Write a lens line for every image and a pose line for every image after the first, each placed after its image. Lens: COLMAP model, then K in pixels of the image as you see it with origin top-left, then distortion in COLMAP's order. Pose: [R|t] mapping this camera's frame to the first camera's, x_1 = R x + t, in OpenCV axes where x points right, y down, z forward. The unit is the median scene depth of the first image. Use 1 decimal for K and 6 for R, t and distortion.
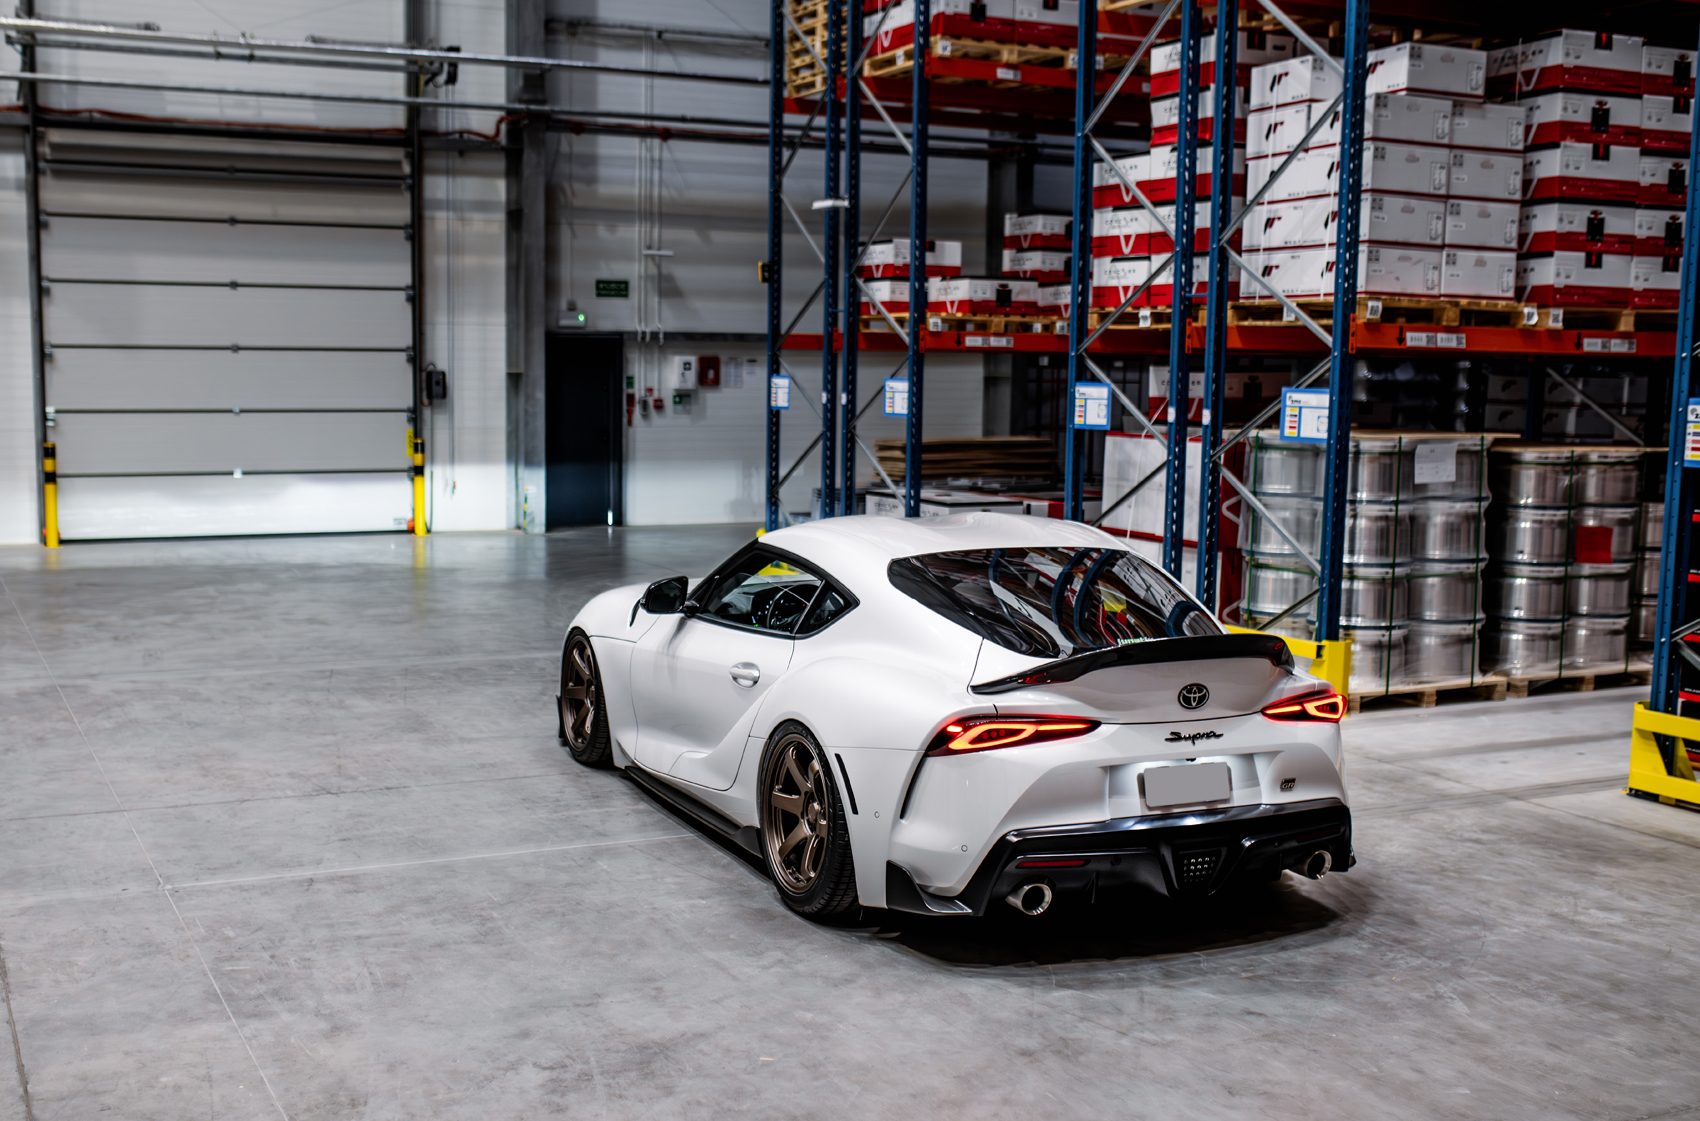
lens RADIAL K [[1867.8, 0, 751.5], [0, 1867.8, 607.5], [0, 0, 1]] dist [-0.070387, 0.110576]
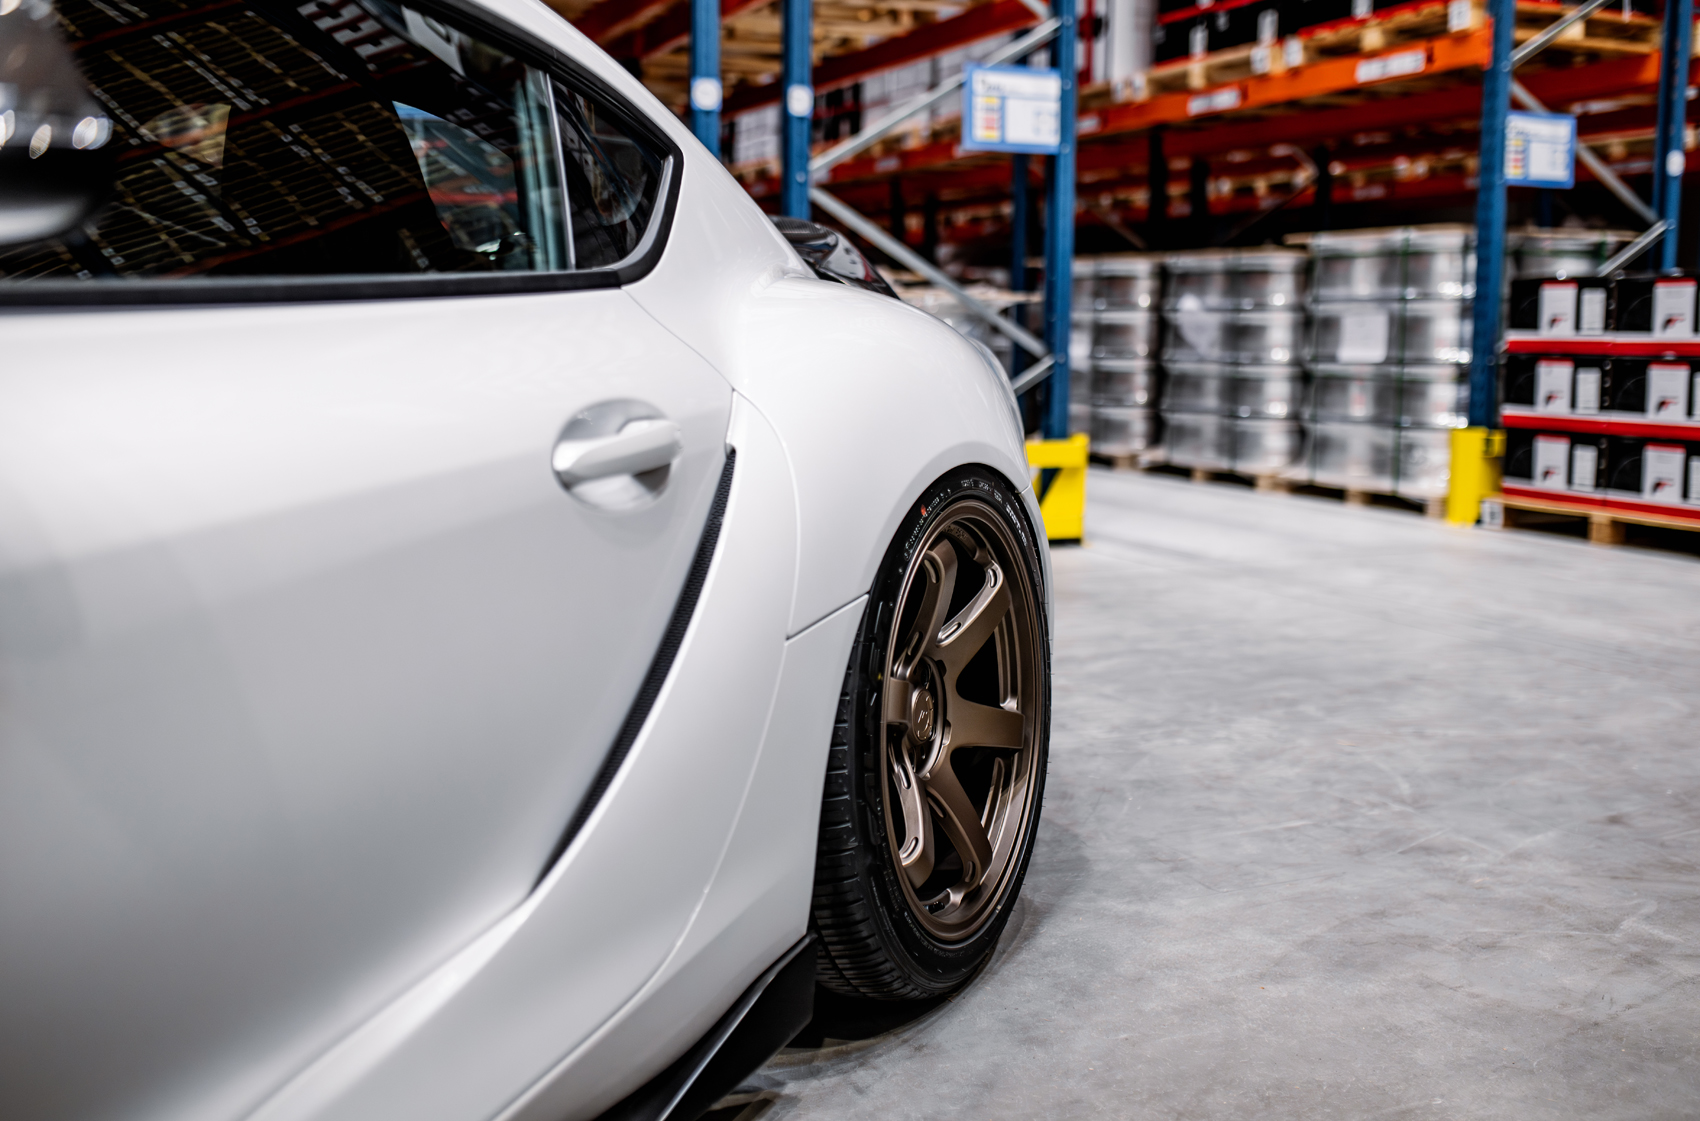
lens RADIAL K [[1664.4, 0, 850.0], [0, 1664.4, 560.5], [0, 0, 1]] dist [-0.072964, 0.016193]
pose [[0.020409, -0.148542, 0.988696, -0.094831], [0.121836, 0.981901, 0.145006, 0.013395], [-0.992340, 0.117499, 0.038138, 0.487782]]
